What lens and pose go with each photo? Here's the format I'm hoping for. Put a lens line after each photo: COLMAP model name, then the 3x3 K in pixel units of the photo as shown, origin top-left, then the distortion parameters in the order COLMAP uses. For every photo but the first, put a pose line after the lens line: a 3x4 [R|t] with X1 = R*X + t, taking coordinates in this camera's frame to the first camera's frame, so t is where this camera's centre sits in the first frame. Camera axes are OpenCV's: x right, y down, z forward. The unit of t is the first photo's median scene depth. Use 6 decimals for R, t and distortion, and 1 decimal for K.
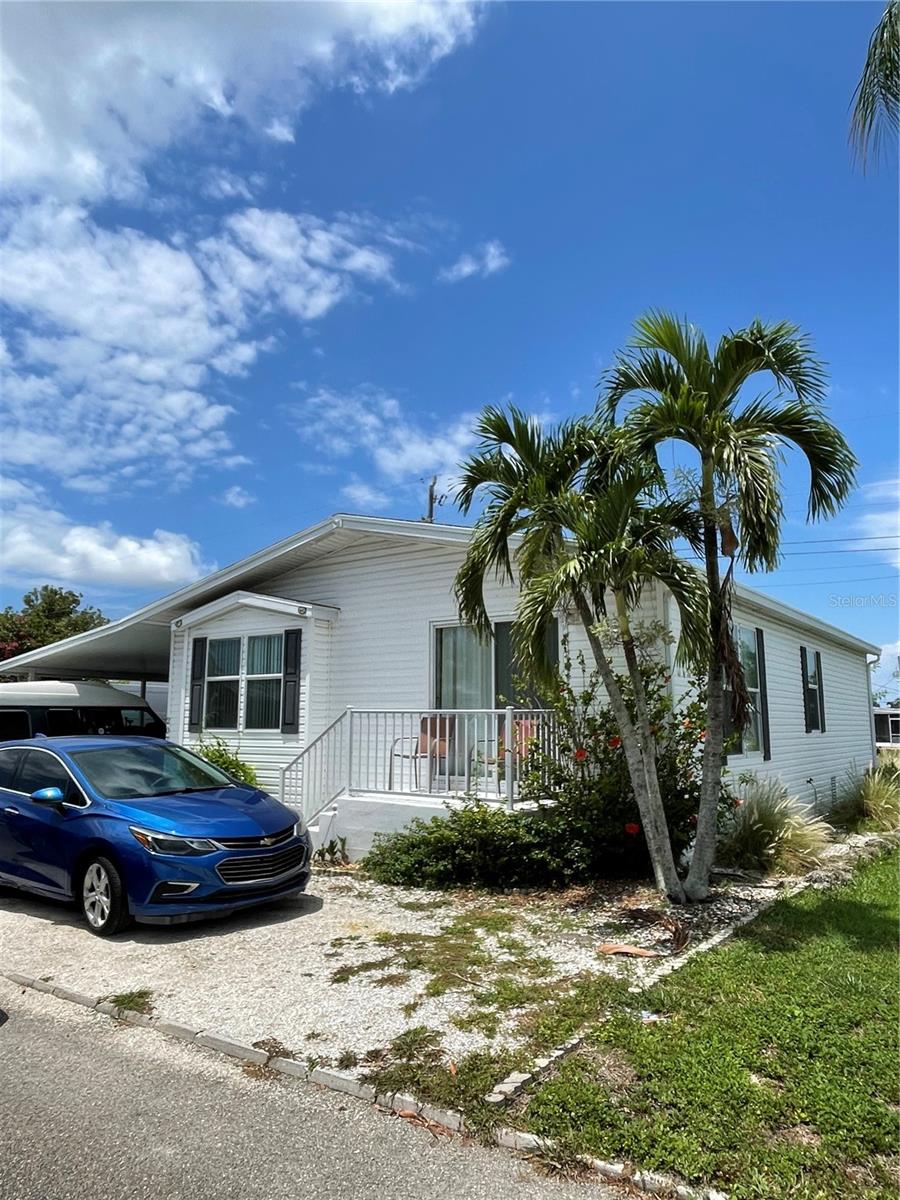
lens RADIAL K [[845.4, 0, 451.2], [0, 845.4, 597.5], [0, 0, 1]] dist [0.003141, 0.000277]
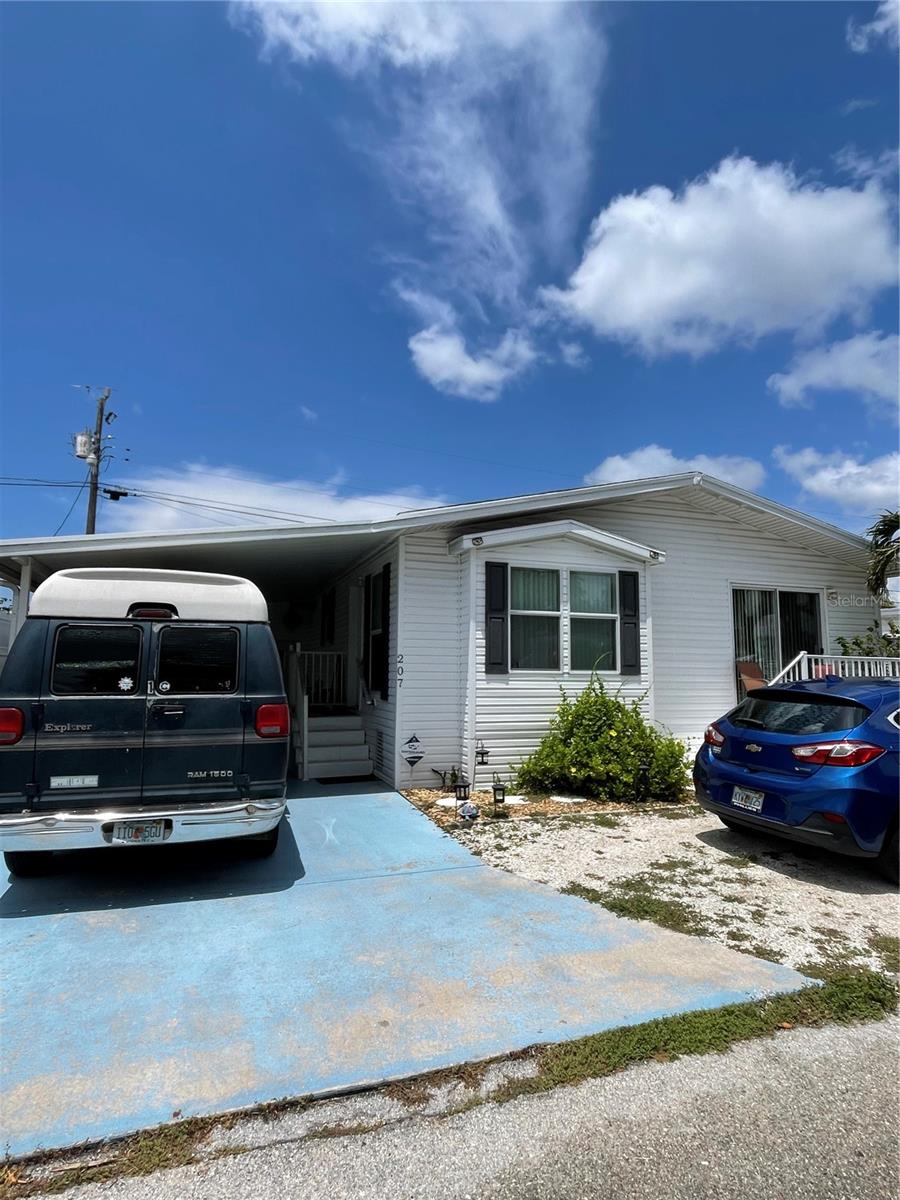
lens RADIAL K [[669.4, 0, 444.7], [0, 669.4, 602.8], [0, 0, 1]] dist [-0.047444, -0.001557]
pose [[0.579094, 0.086357, 0.810674, -0.912298], [-0.132128, 0.991169, -0.011201, 0.108282], [-0.804483, -0.100626, 0.585390, 0.688014]]
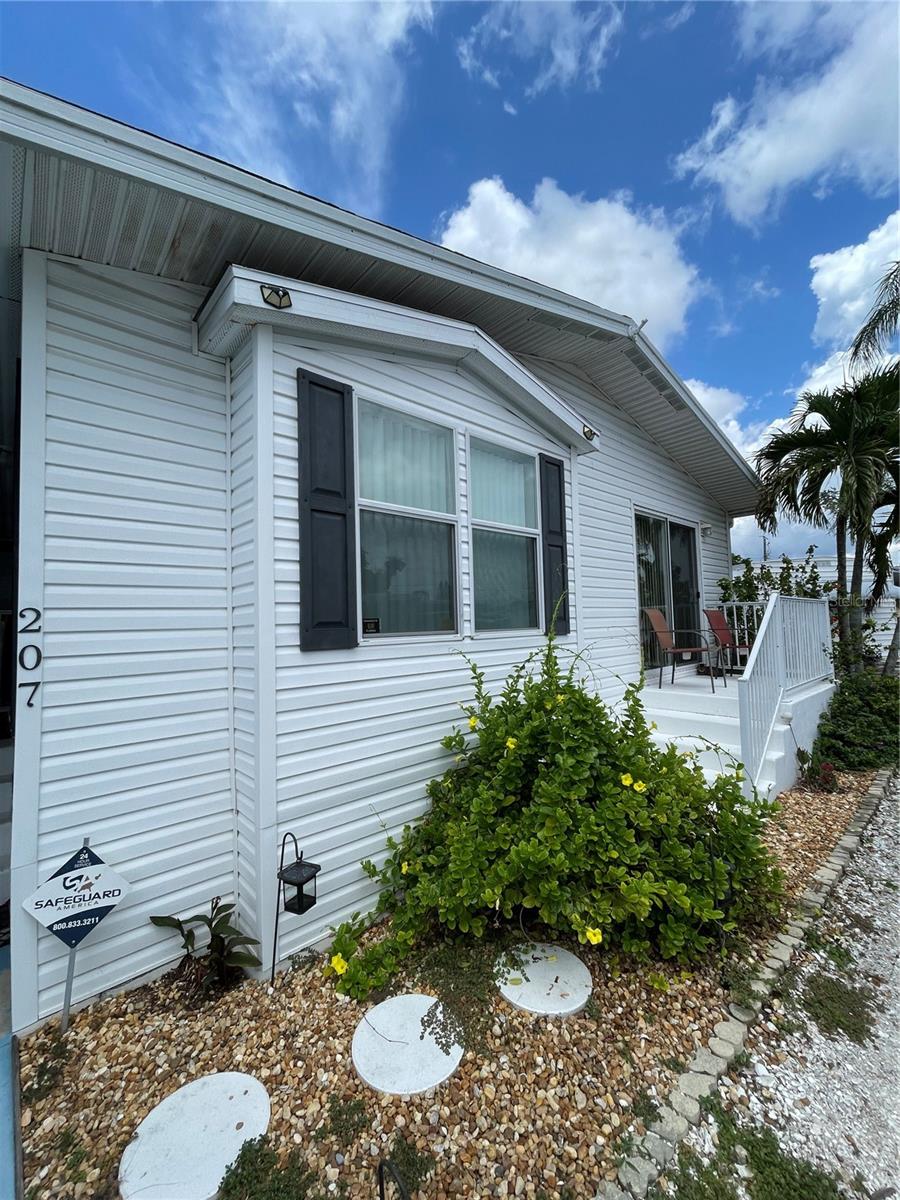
lens RADIAL K [[477.0, 0, 448.2], [0, 477.0, 598.4], [0, 0, 1]] dist [-0.006016, 0.001209]
pose [[0.226214, 0.036058, 0.973410, -0.500001], [-0.121755, 0.992524, -0.008471, 0.140492], [-0.966438, -0.116601, 0.228913, 0.949927]]
